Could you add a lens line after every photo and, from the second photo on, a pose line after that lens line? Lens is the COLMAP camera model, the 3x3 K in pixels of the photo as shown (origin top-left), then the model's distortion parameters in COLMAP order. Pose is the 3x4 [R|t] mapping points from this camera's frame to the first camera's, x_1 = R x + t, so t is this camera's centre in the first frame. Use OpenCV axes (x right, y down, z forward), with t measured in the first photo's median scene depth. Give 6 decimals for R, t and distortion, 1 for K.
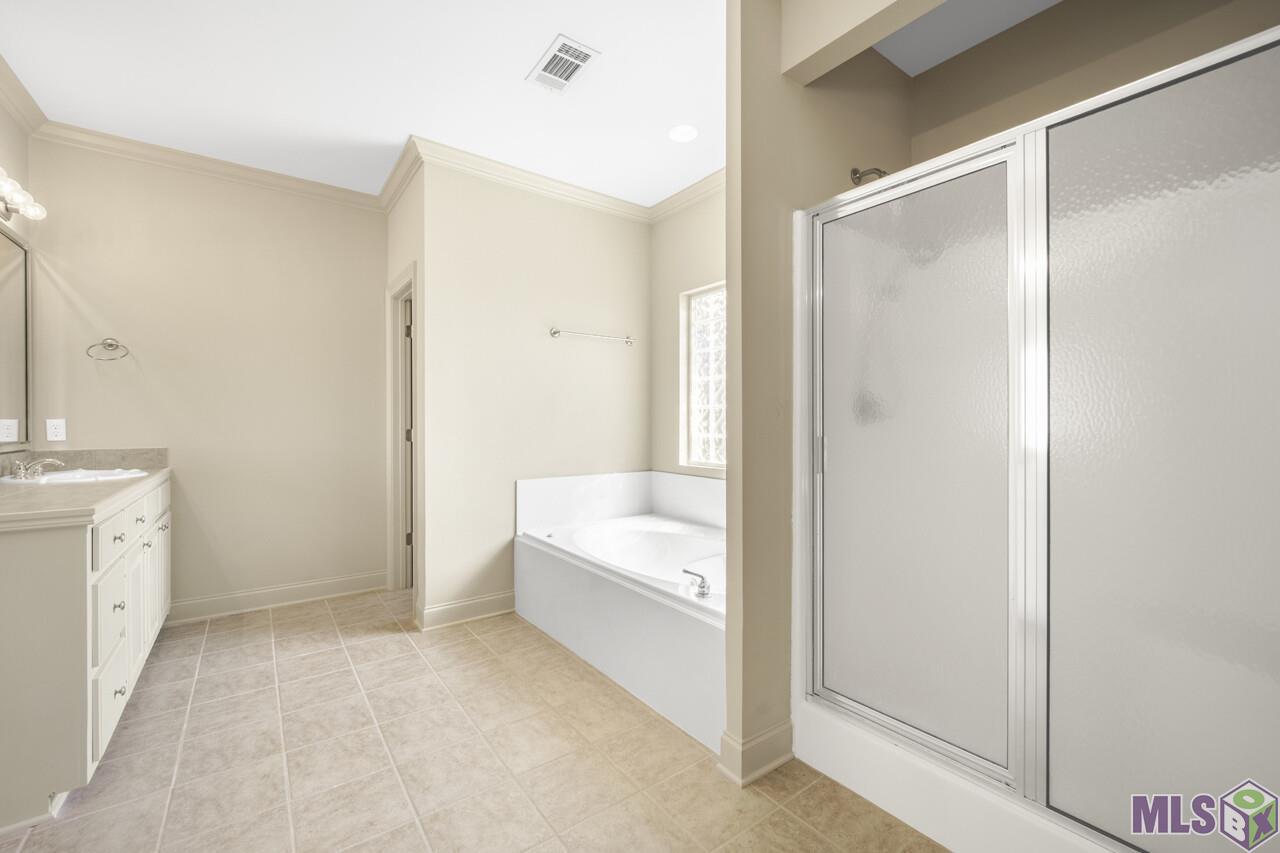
lens RADIAL K [[527.1, 0, 645.8], [0, 527.1, 421.0], [0, 0, 1]] dist [-0.000303, 0.000546]
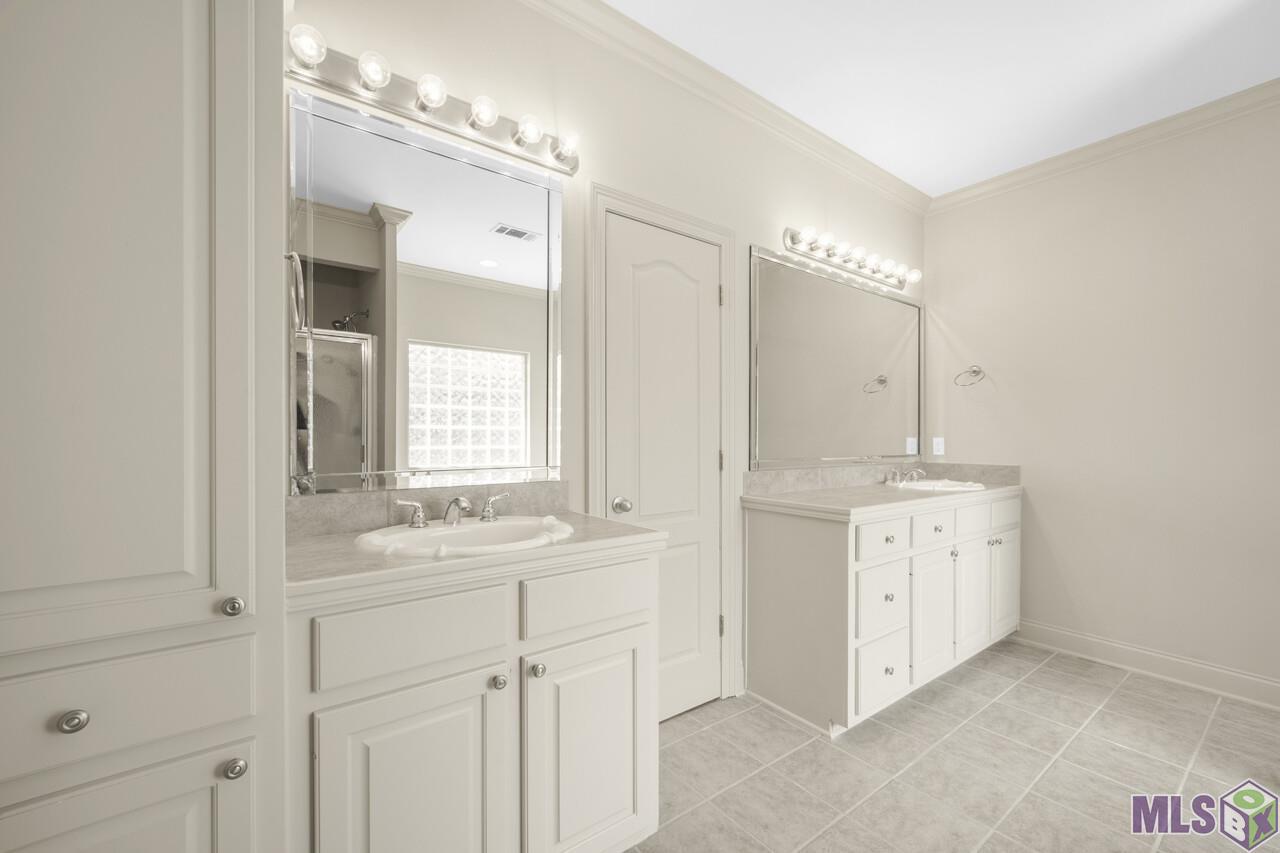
lens RADIAL K [[527.1, 0, 646.2], [0, 527.1, 438.4], [0, 0, 1]] dist [-0.000303, 0.000546]
pose [[-0.004340, 0.006413, -0.999970, 0.123474], [-0.002181, 0.999977, 0.006423, -0.007919], [0.999988, 0.002208, -0.004325, 0.320624]]
